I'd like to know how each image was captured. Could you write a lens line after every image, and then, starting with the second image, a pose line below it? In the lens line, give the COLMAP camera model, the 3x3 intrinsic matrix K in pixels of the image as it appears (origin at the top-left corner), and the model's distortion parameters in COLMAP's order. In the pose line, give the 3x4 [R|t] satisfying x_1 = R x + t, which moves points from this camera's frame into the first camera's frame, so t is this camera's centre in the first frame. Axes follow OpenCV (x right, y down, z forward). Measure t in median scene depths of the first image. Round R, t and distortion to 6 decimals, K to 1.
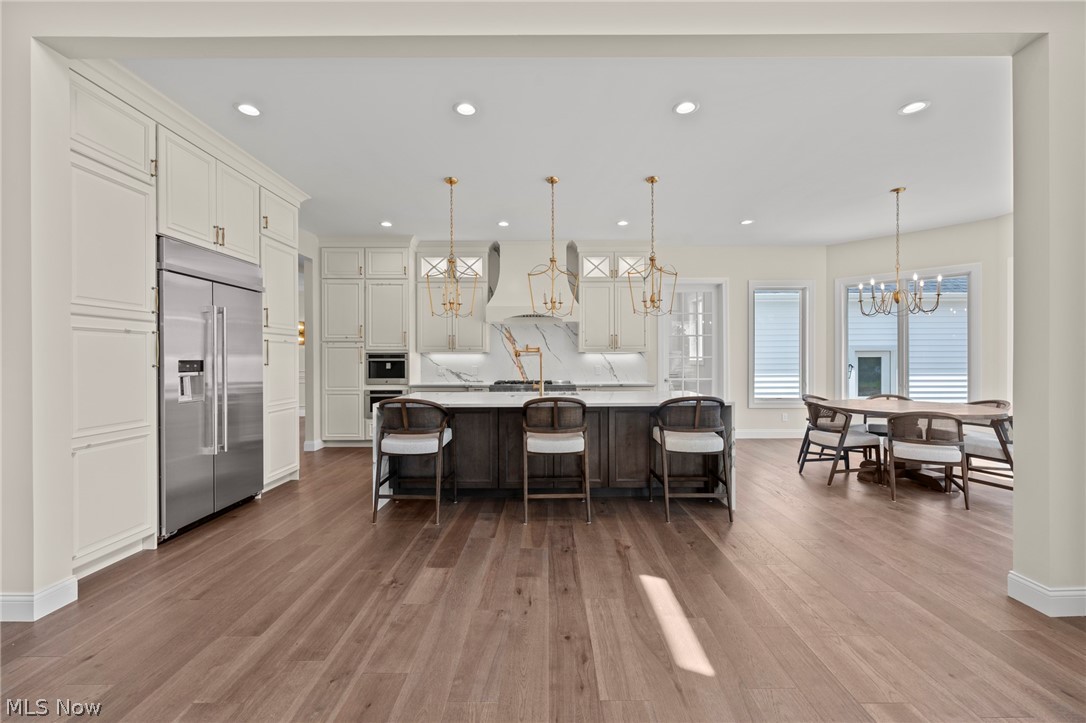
lens RADIAL K [[447.9, 0, 541.1], [0, 447.9, 358.4], [0, 0, 1]] dist [-0.000861, -0.000247]
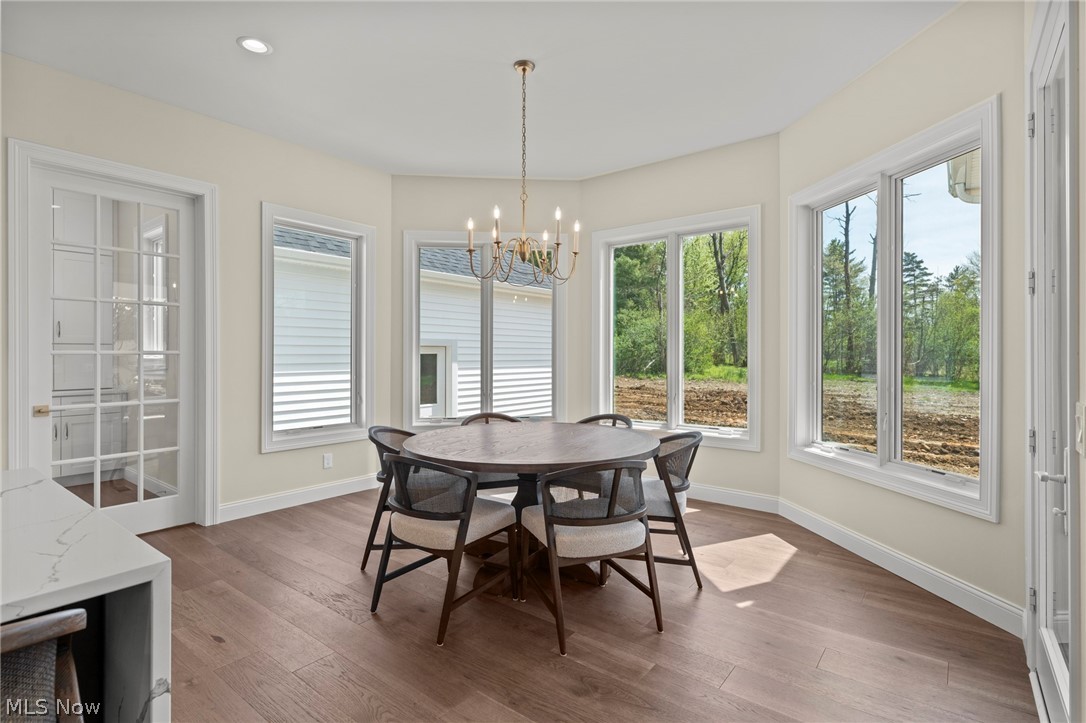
lens RADIAL K [[533.0, 0, 549.0], [0, 533.0, 358.0], [0, 0, 1]] dist [-0.004238, 0.000200]
pose [[0.607158, -0.001070, 0.794581, 0.268169], [-0.004079, 0.999982, 0.004464, -0.001421], [-0.794571, -0.005952, 0.607142, 0.551751]]
